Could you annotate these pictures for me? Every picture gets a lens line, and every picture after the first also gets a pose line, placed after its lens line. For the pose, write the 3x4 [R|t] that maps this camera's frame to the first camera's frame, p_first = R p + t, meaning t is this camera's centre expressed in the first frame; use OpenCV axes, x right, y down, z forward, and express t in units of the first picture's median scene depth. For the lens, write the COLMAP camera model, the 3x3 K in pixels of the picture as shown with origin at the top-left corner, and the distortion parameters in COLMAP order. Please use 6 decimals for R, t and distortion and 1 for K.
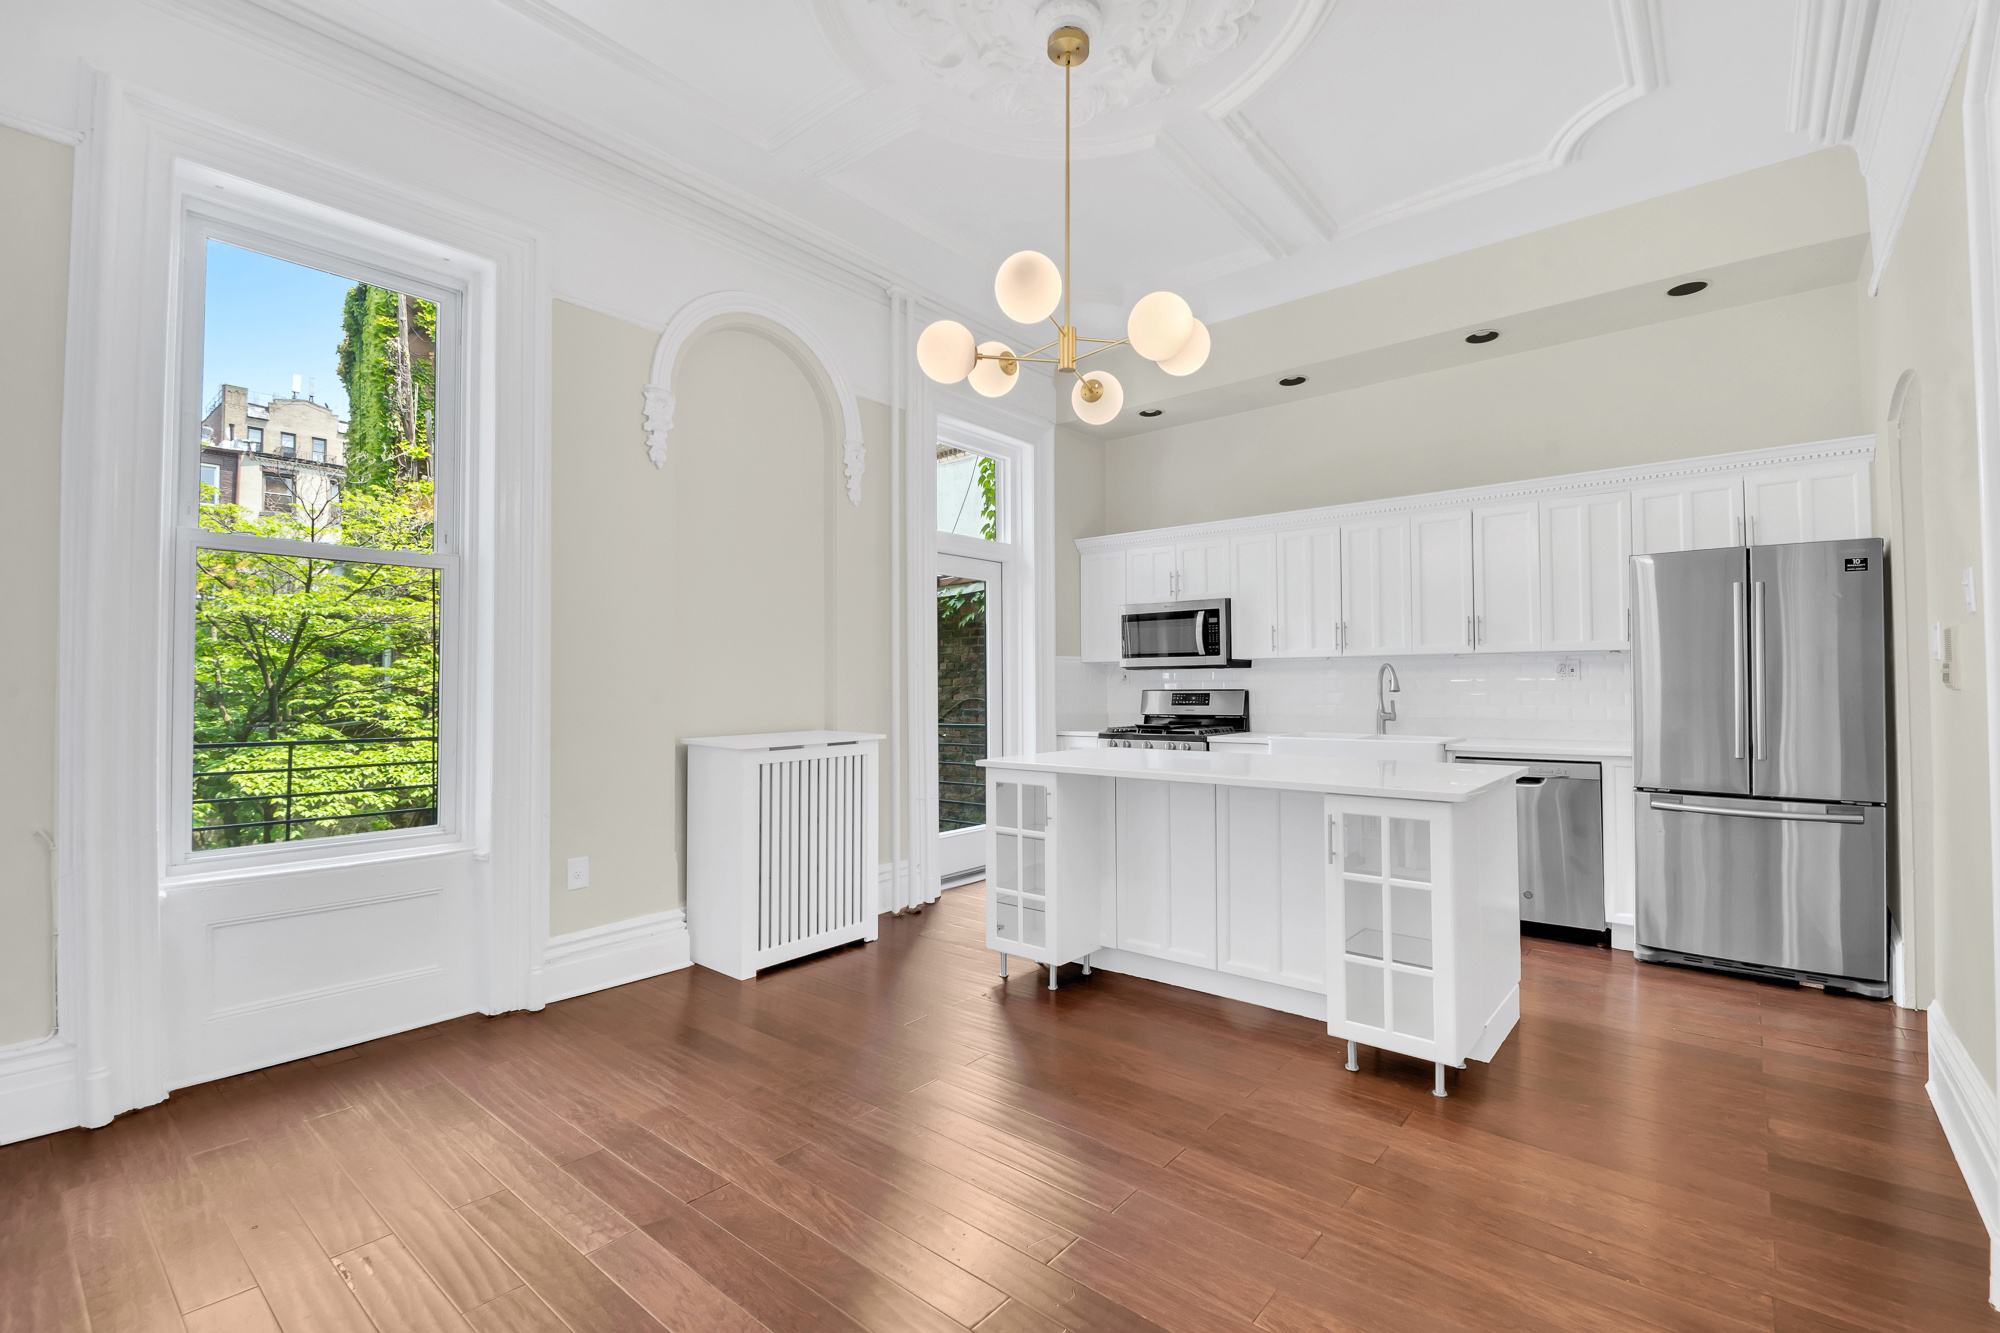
lens RADIAL K [[882.9, 0, 1033.4], [0, 882.9, 667.9], [0, 0, 1]] dist [-0.003928, -0.003333]
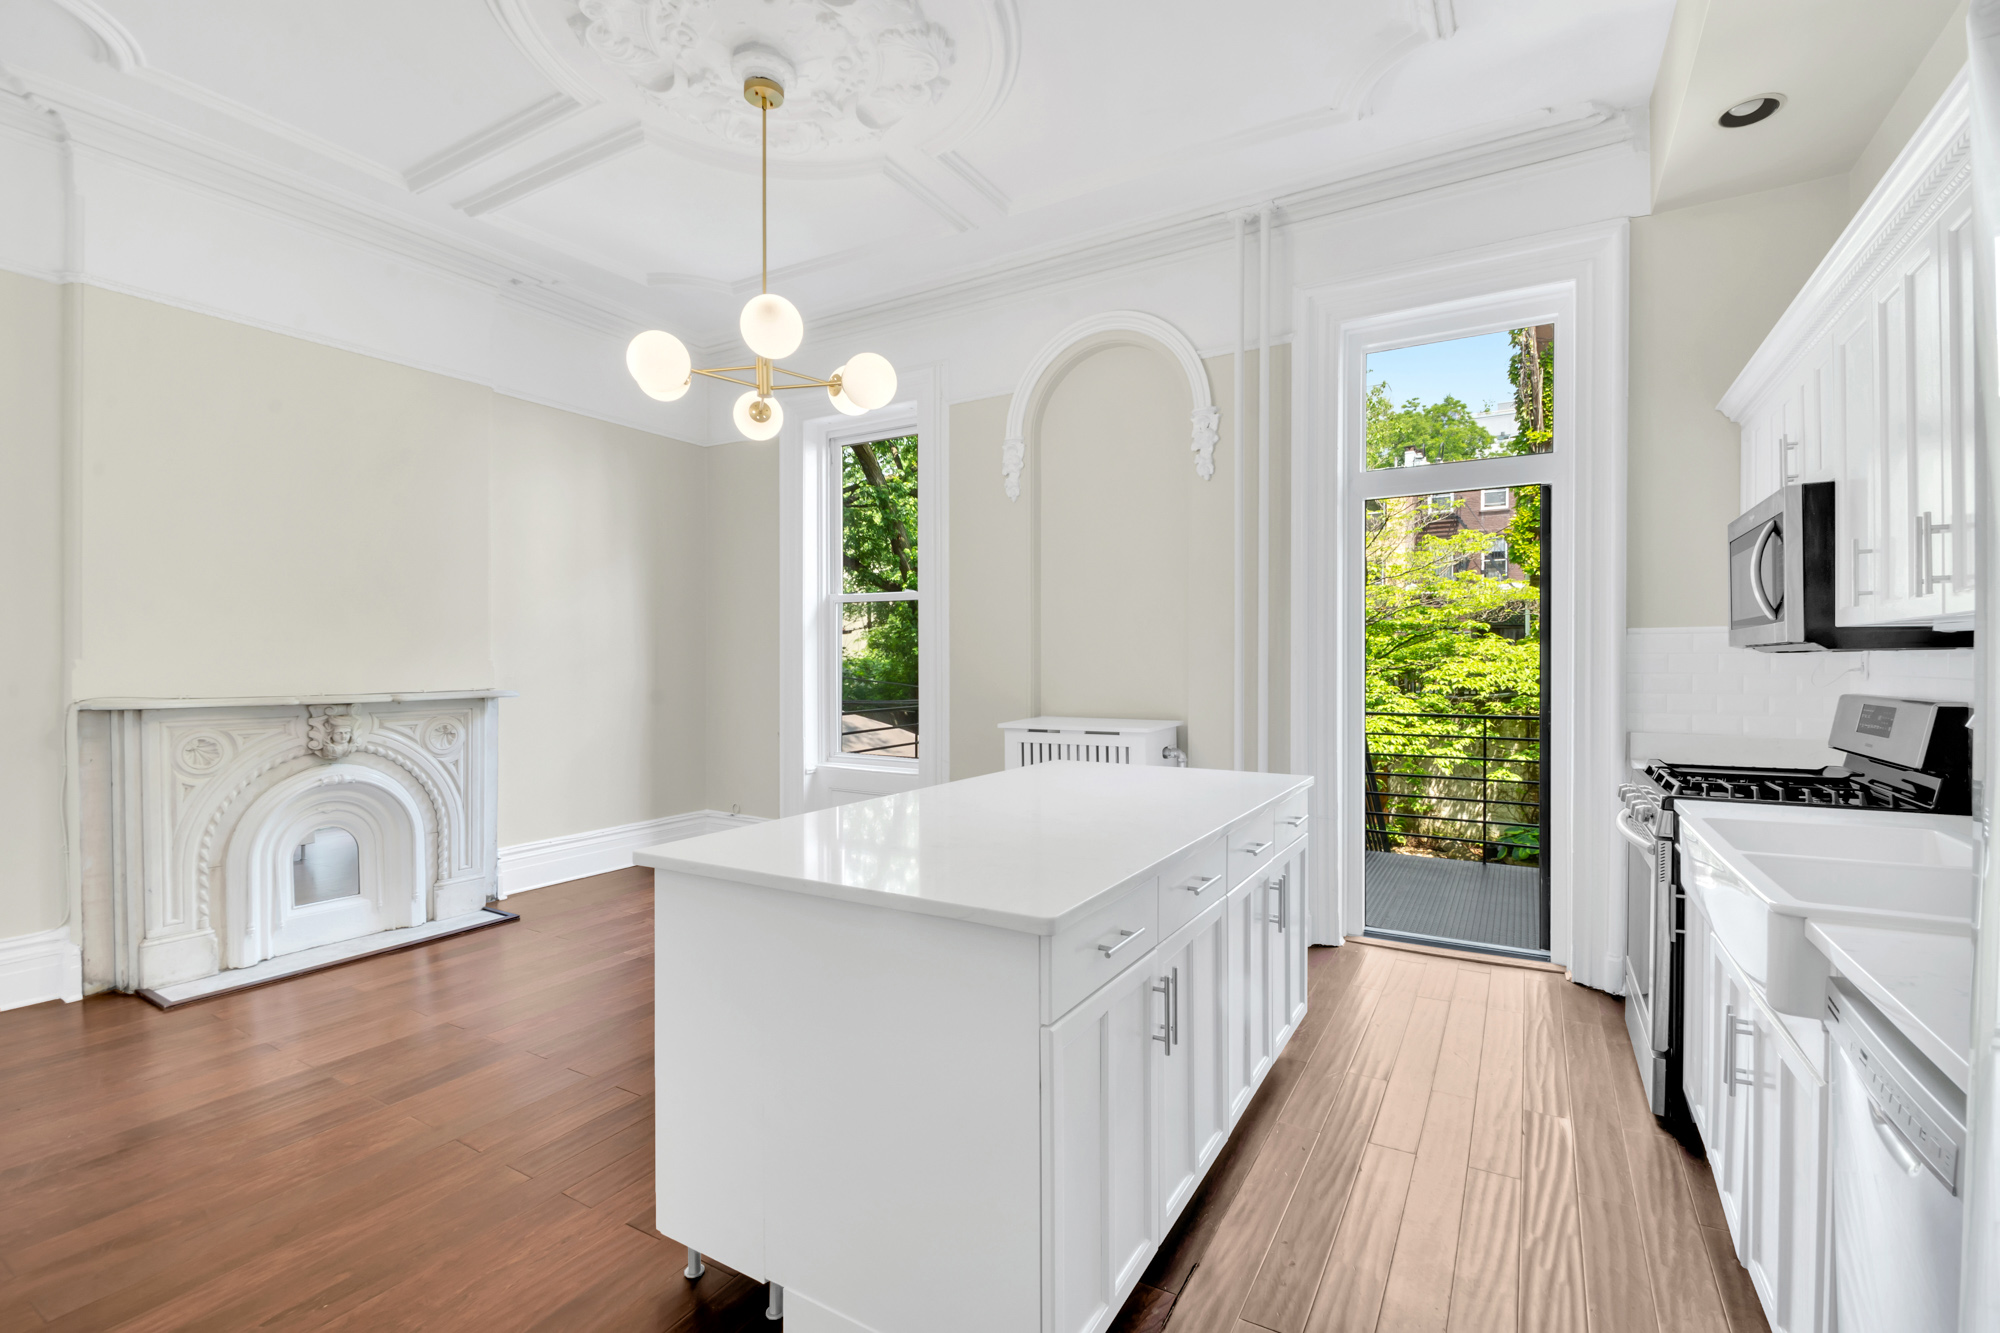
lens RADIAL K [[882.9, 0, 1015.2], [0, 882.9, 667.5], [0, 0, 1]] dist [-0.003928, -0.003333]
pose [[0.145632, 0.011751, -0.989269, 0.741579], [0.020452, 0.999680, 0.014885, -0.006867], [0.989127, -0.022400, 0.145346, 0.724242]]
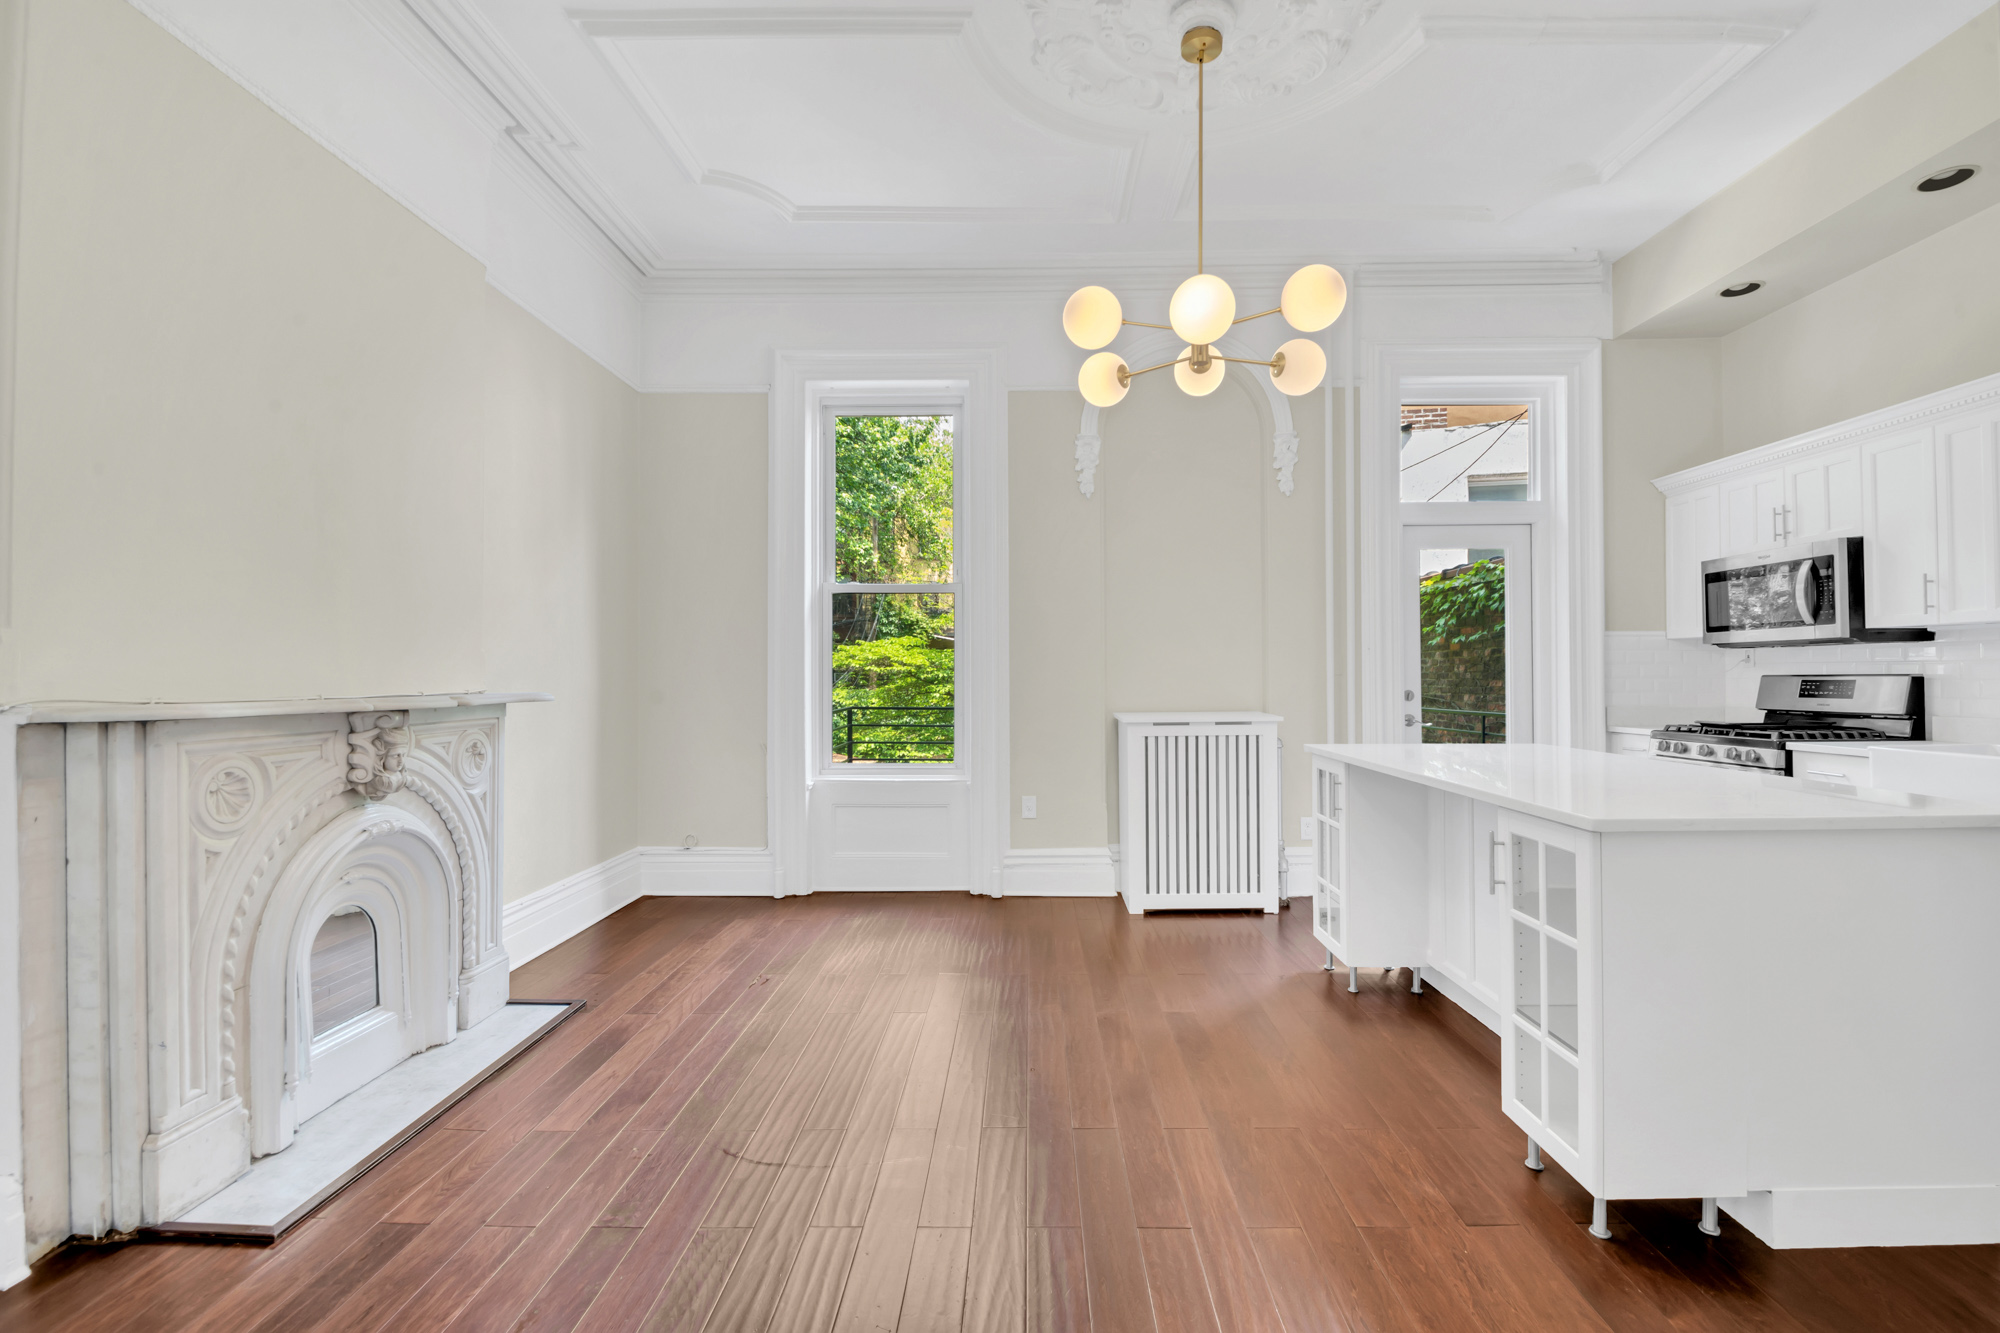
lens RADIAL K [[882.9, 0, 1010.2], [0, 882.9, 667.8], [0, 0, 1]] dist [-0.003928, -0.003333]
pose [[0.612311, -0.004408, -0.790605, 0.453004], [0.017397, 0.999817, 0.007899, 0.004269], [0.790426, -0.018591, 0.612276, 0.117978]]
